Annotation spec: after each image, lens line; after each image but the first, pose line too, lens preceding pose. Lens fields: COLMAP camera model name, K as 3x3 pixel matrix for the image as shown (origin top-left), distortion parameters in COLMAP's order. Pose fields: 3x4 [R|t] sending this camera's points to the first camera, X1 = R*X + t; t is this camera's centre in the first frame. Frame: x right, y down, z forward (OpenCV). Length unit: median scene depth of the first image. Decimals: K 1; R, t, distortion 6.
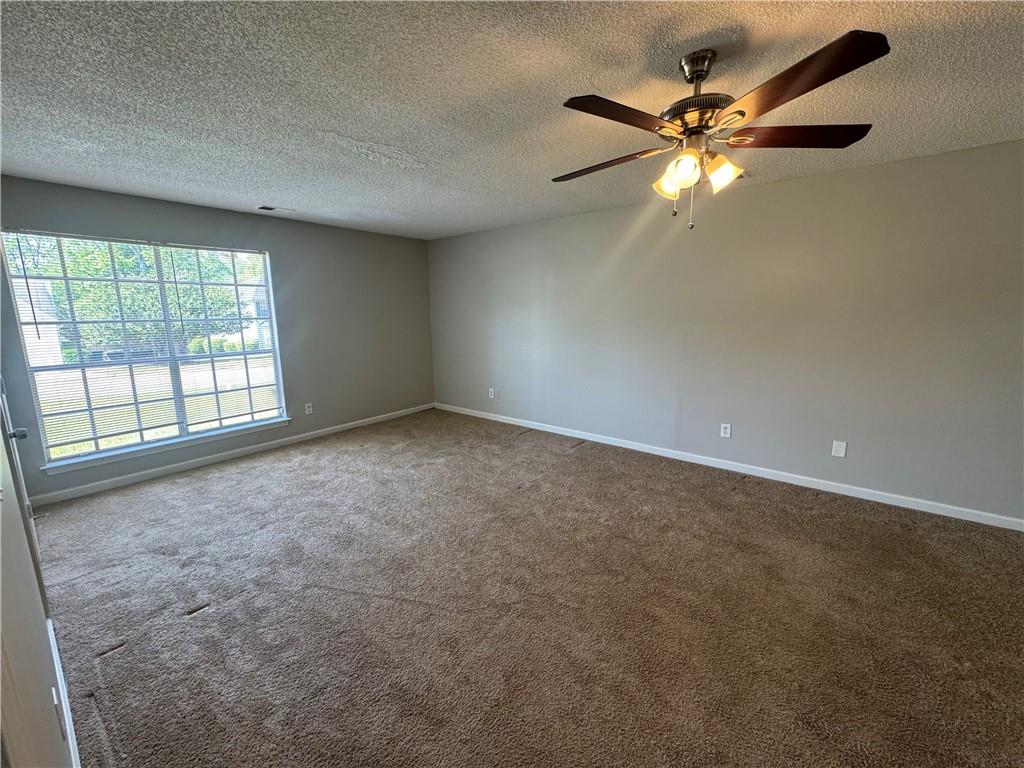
lens RADIAL K [[409.3, 0, 513.3], [0, 409.3, 383.2], [0, 0, 1]] dist [-0.005339, 0.000168]
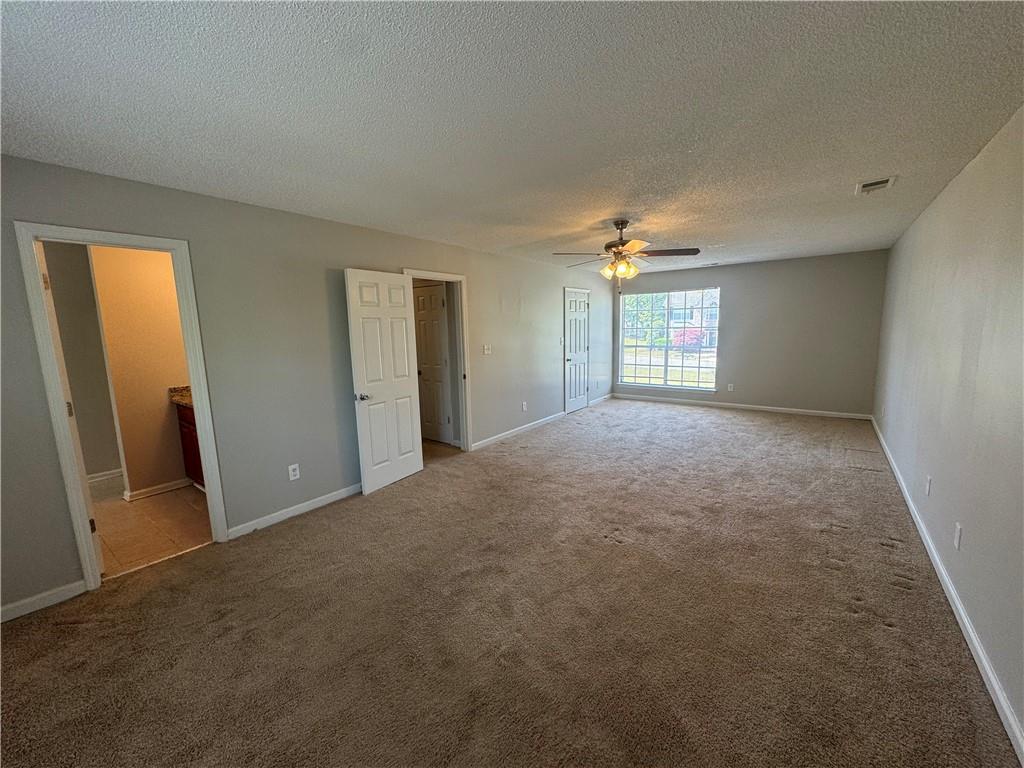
lens RADIAL K [[409.3, 0, 512.5], [0, 409.3, 384.7], [0, 0, 1]] dist [-0.005339, 0.000168]
pose [[0.019464, 0.154203, -0.987847, 1.126901], [-0.148282, 0.977553, 0.149675, -0.062350], [0.988754, 0.143567, 0.041892, 0.161129]]
